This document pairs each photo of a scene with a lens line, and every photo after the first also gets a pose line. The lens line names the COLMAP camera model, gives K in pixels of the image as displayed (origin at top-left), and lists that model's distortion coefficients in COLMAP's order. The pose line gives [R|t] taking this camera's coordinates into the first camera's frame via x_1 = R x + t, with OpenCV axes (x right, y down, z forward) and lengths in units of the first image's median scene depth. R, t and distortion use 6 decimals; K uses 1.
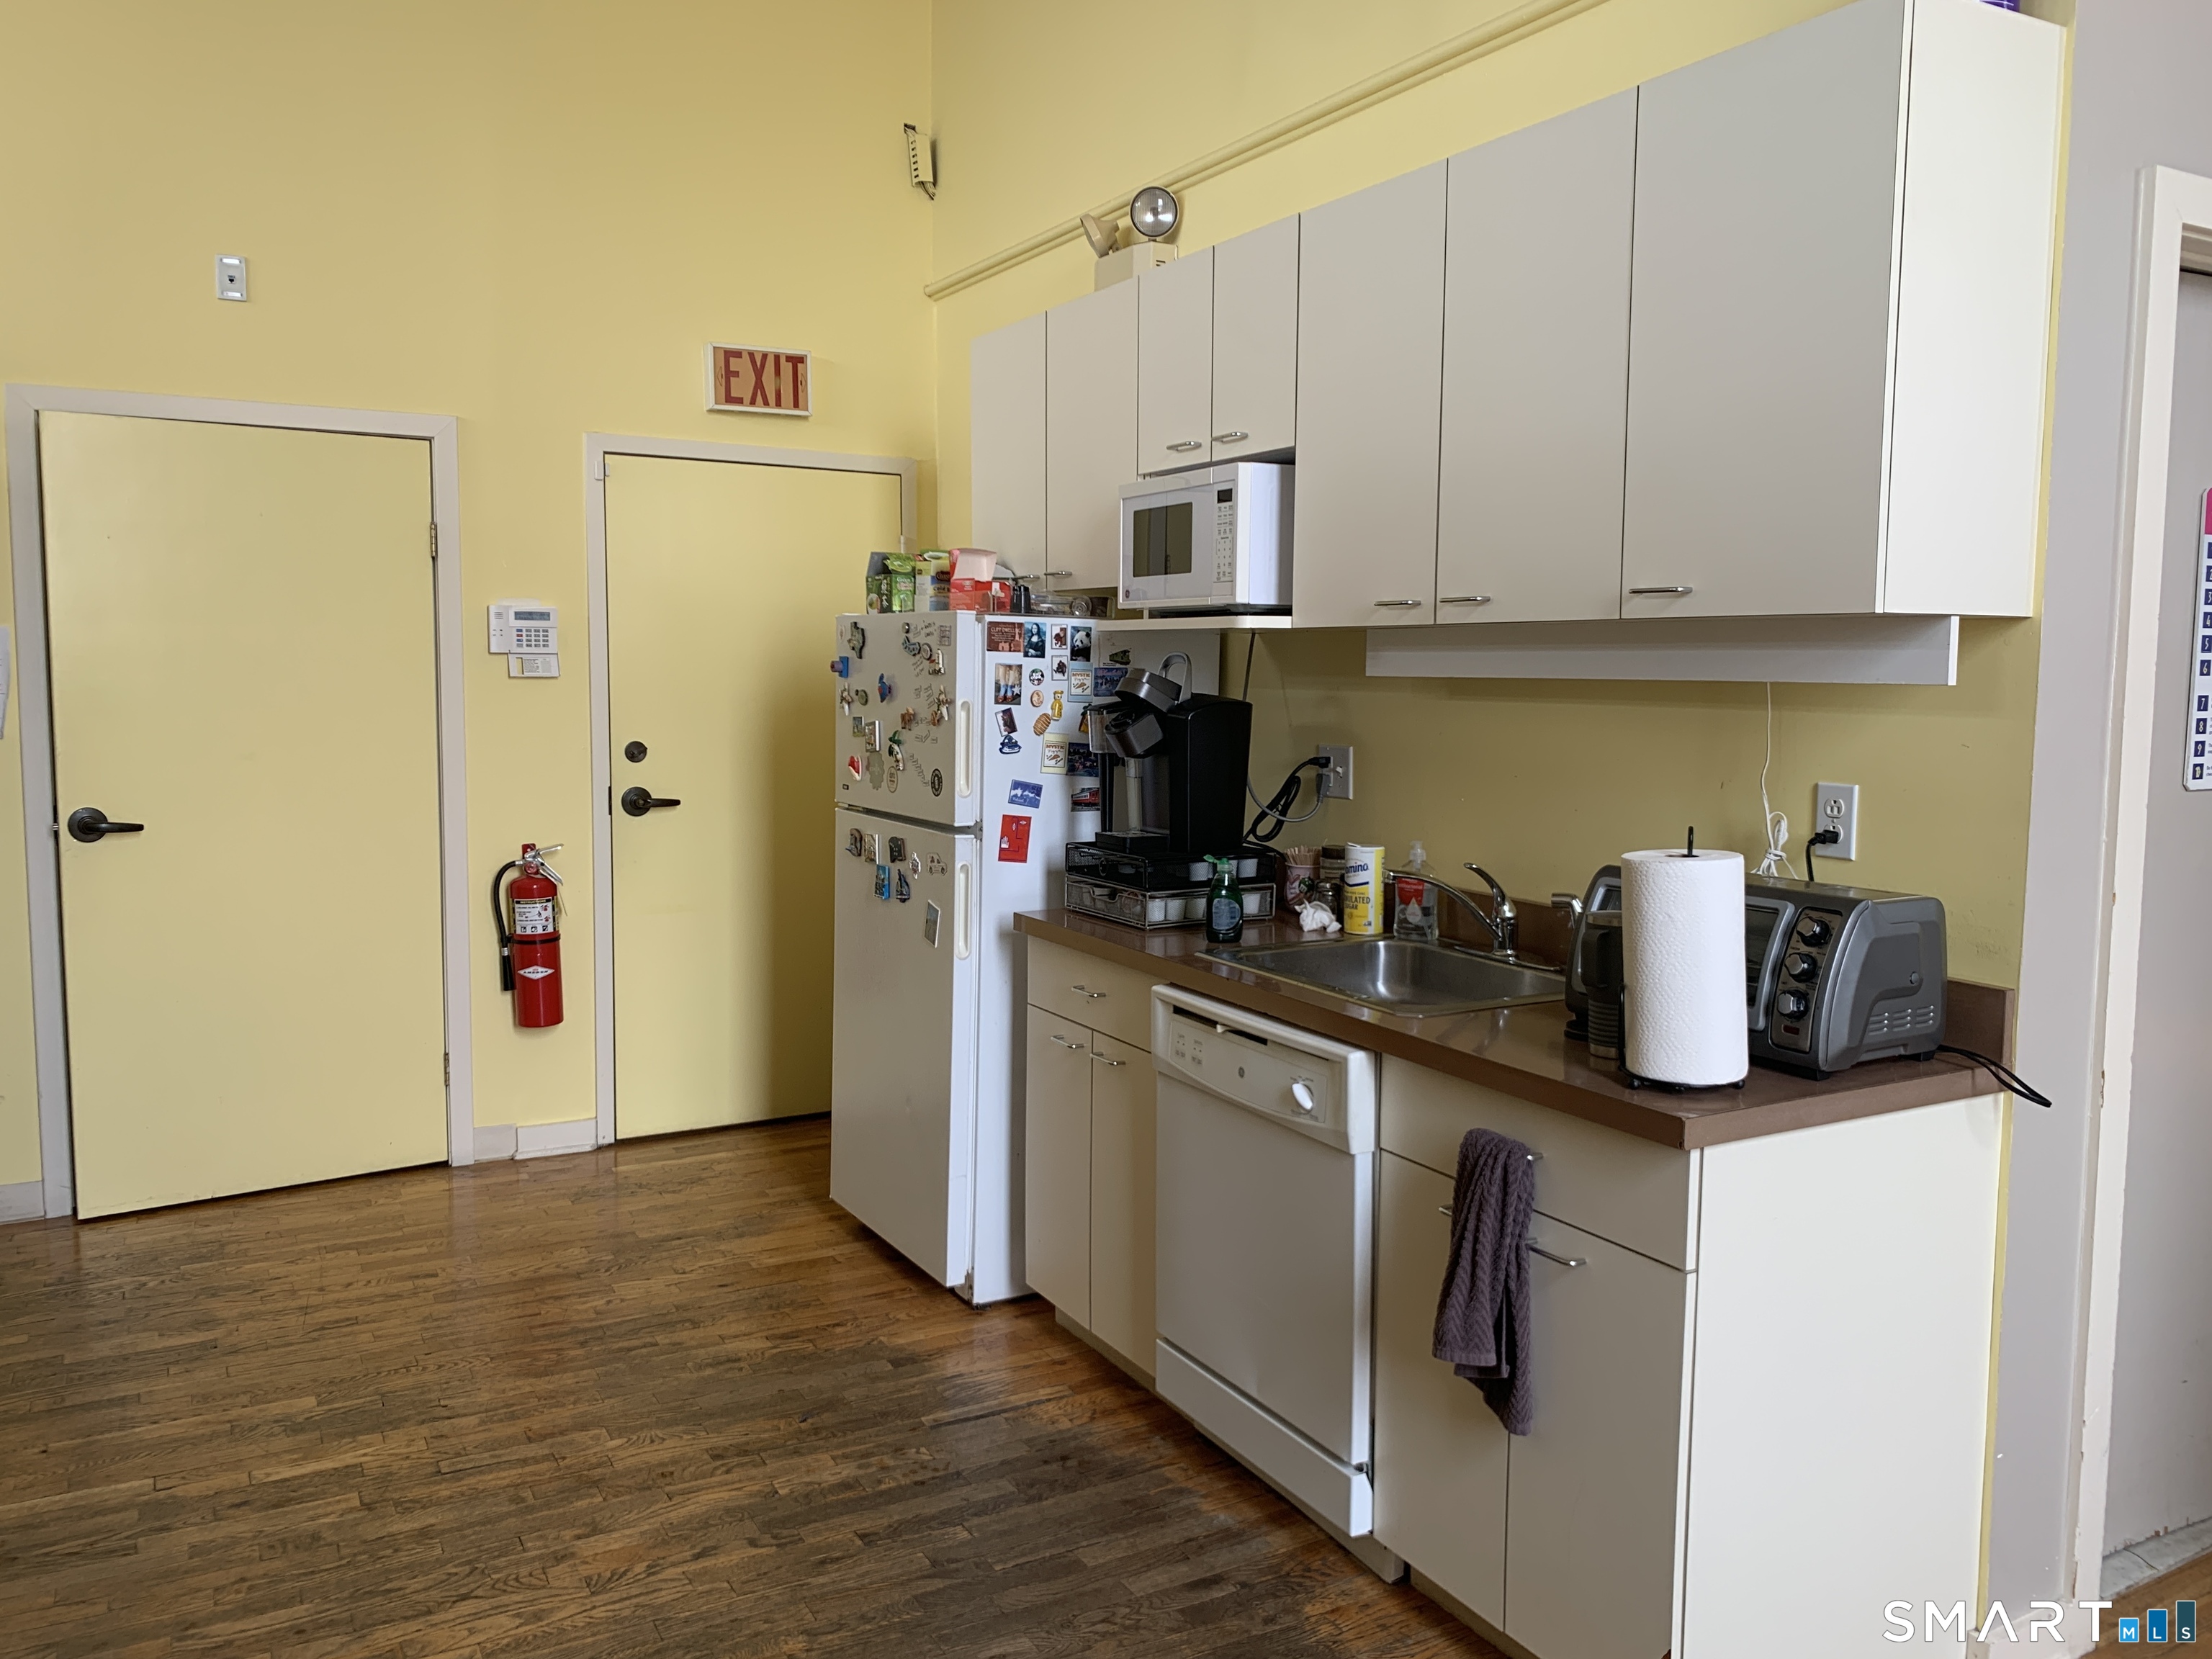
lens RADIAL K [[1720.2, 0, 1122.9], [0, 1720.2, 828.8], [0, 0, 1]] dist [0.008429, -0.010111]
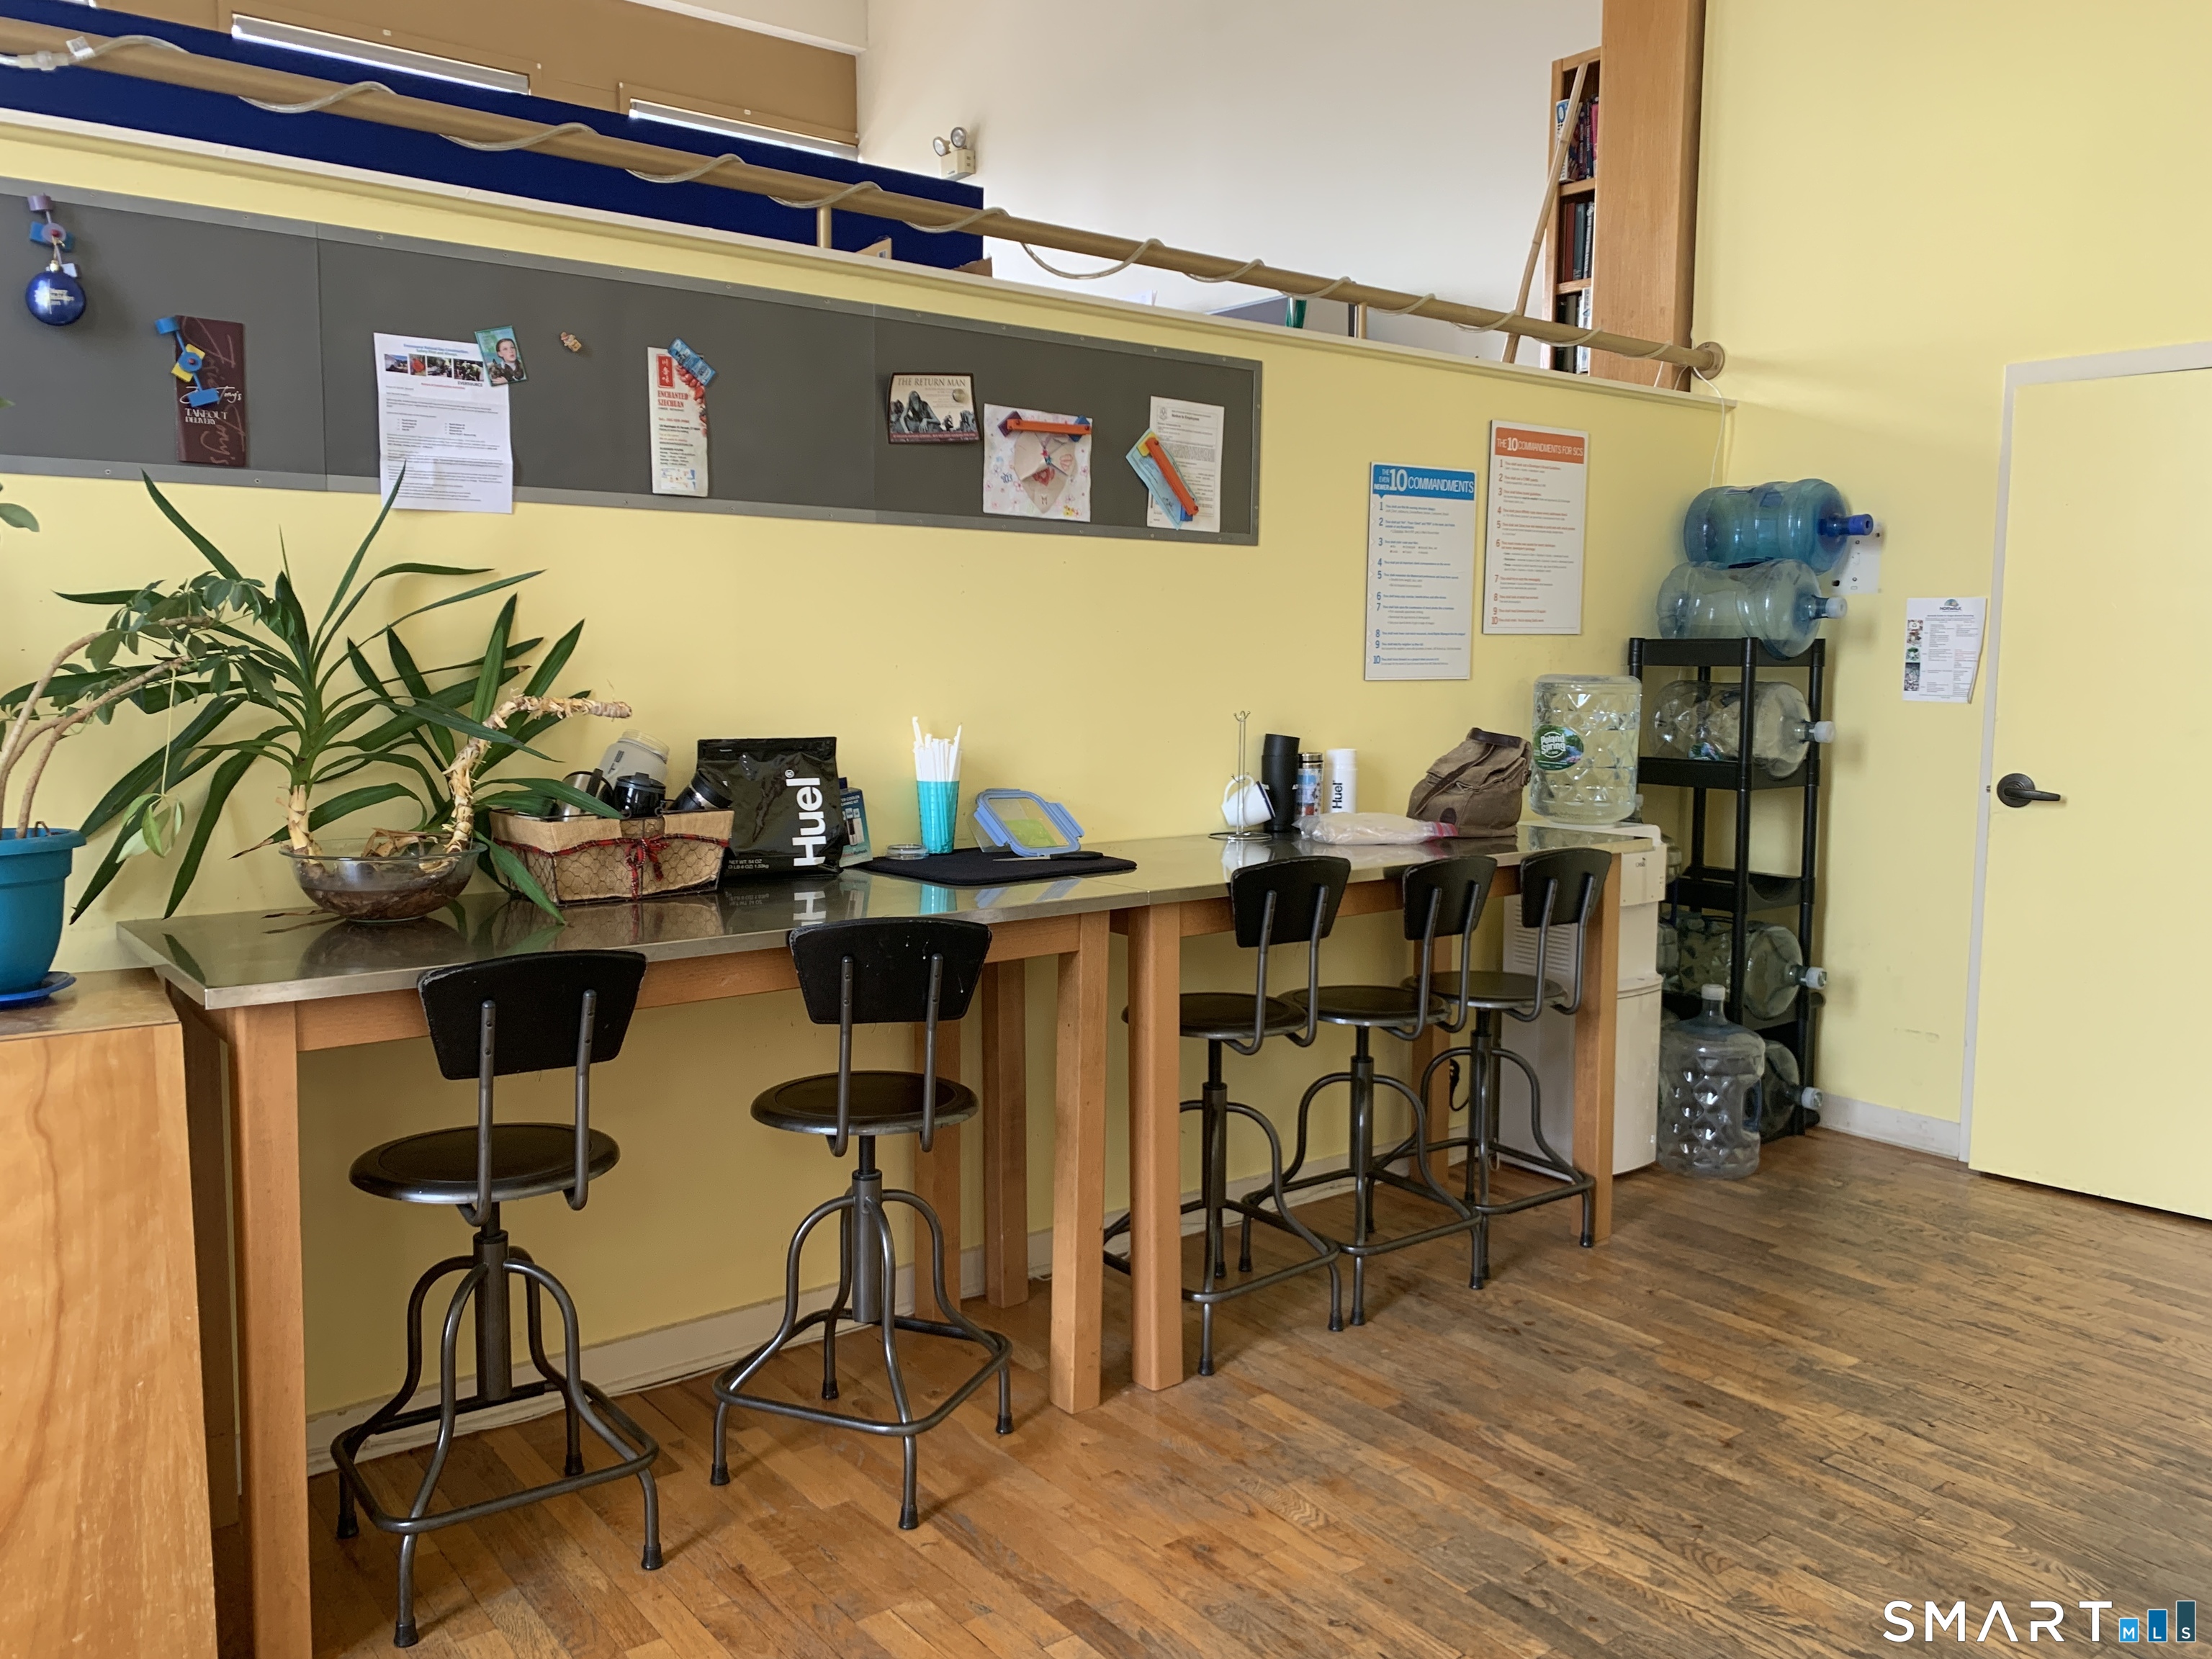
lens RADIAL K [[1720.2, 0, 1122.3], [0, 1720.2, 819.9], [0, 0, 1]] dist [0.008429, -0.010111]
pose [[0.149406, 0.099614, -0.983745, 0.399170], [-0.107274, 0.990673, 0.084023, -0.021369], [0.982940, 0.092976, 0.158698, 0.359383]]
